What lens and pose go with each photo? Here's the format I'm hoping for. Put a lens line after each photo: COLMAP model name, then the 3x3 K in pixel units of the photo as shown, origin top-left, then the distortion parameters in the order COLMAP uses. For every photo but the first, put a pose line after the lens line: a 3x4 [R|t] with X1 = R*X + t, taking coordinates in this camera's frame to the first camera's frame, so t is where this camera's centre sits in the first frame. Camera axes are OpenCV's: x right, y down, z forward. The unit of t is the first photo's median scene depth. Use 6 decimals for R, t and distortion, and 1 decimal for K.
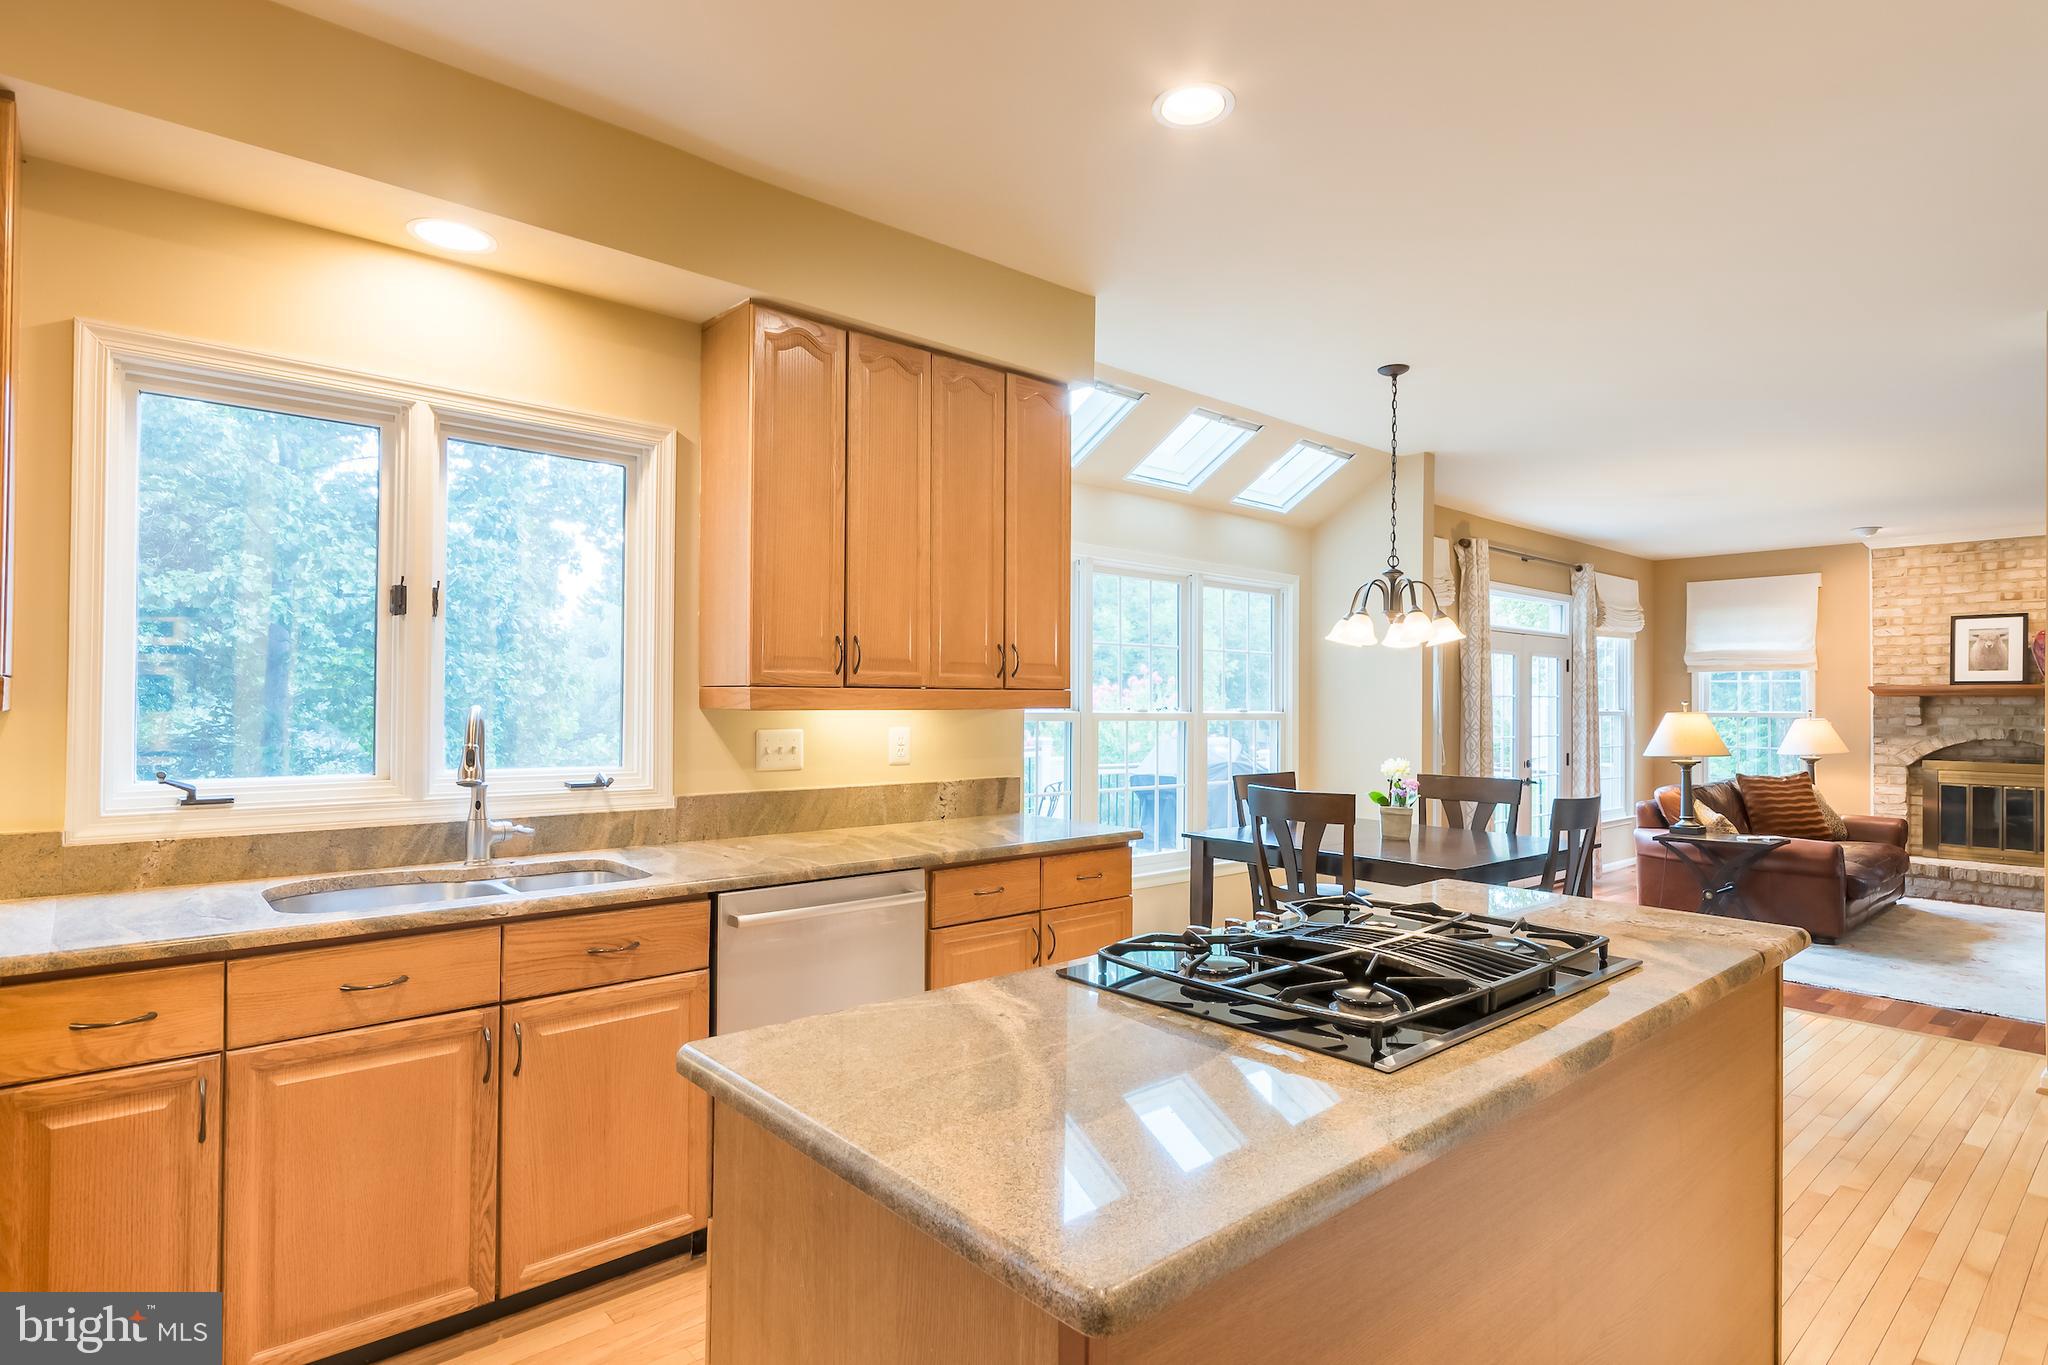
lens RADIAL K [[1066.5, 0, 1018.2], [0, 1066.5, 687.5], [0, 0, 1]] dist [0.001469, -0.000903]
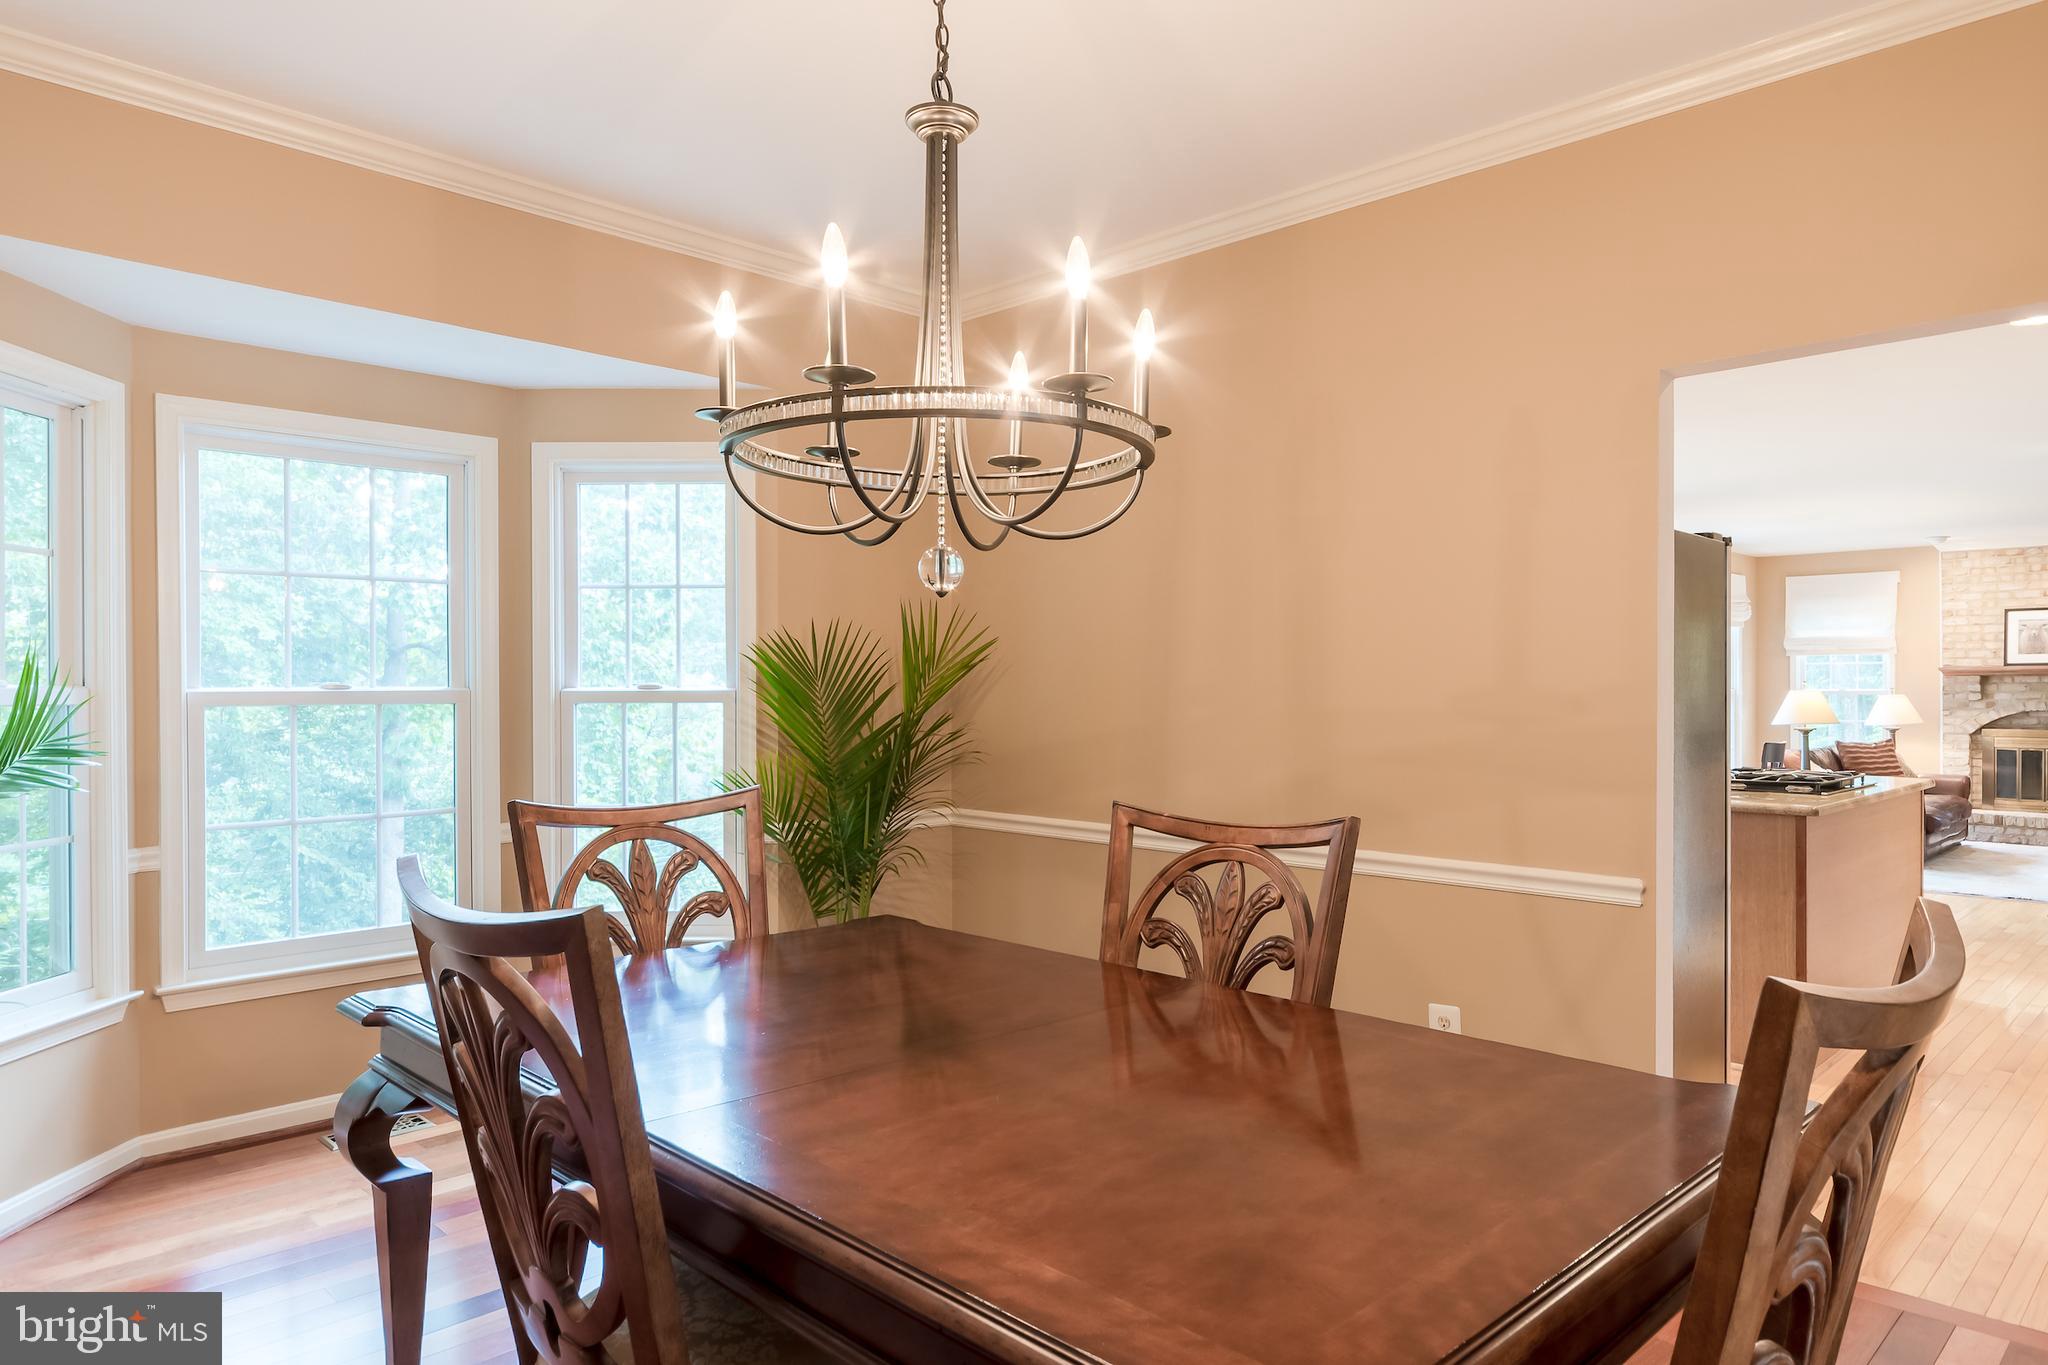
lens RADIAL K [[1279.1, 0, 1024.8], [0, 1279.1, 685.2], [0, 0, 1]] dist [-0.001970, 0.001987]
pose [[0.998027, -0.007605, 0.062327, -0.325500], [0.006947, 0.999918, 0.010759, -0.004015], [-0.062404, -0.010305, 0.997998, -0.378368]]
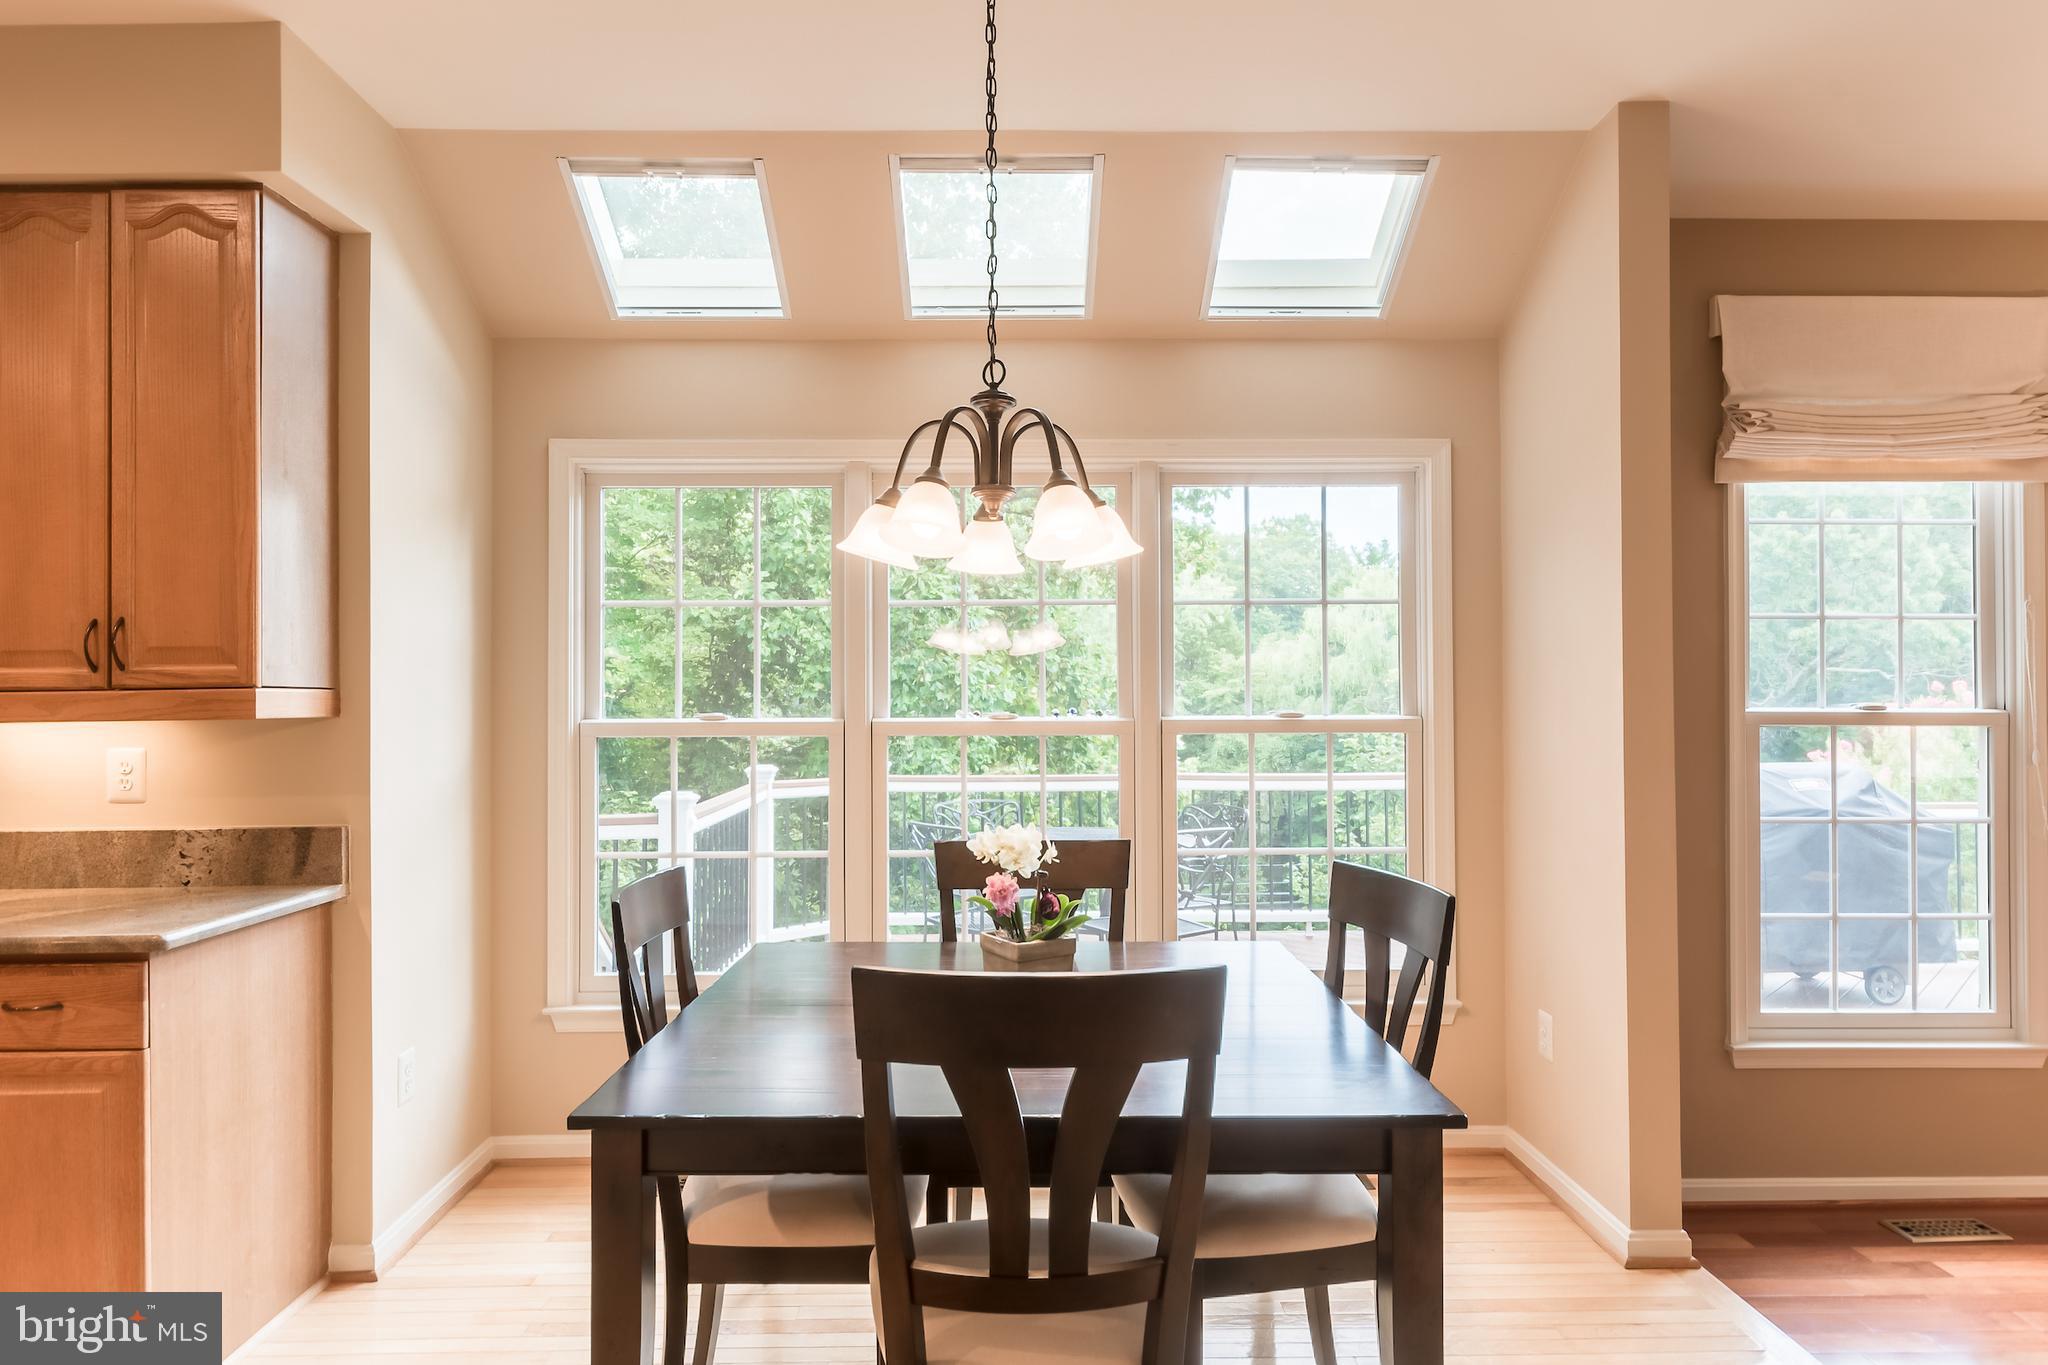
lens RADIAL K [[1241.6, 0, 1002.0], [0, 1241.6, 685.1], [0, 0, 1]] dist [0.001228, -0.000955]
pose [[0.755196, -0.023467, -0.655079, 0.362793], [0.021892, 0.999704, -0.010575, 0.007546], [0.655134, -0.006355, 0.755486, 0.328778]]
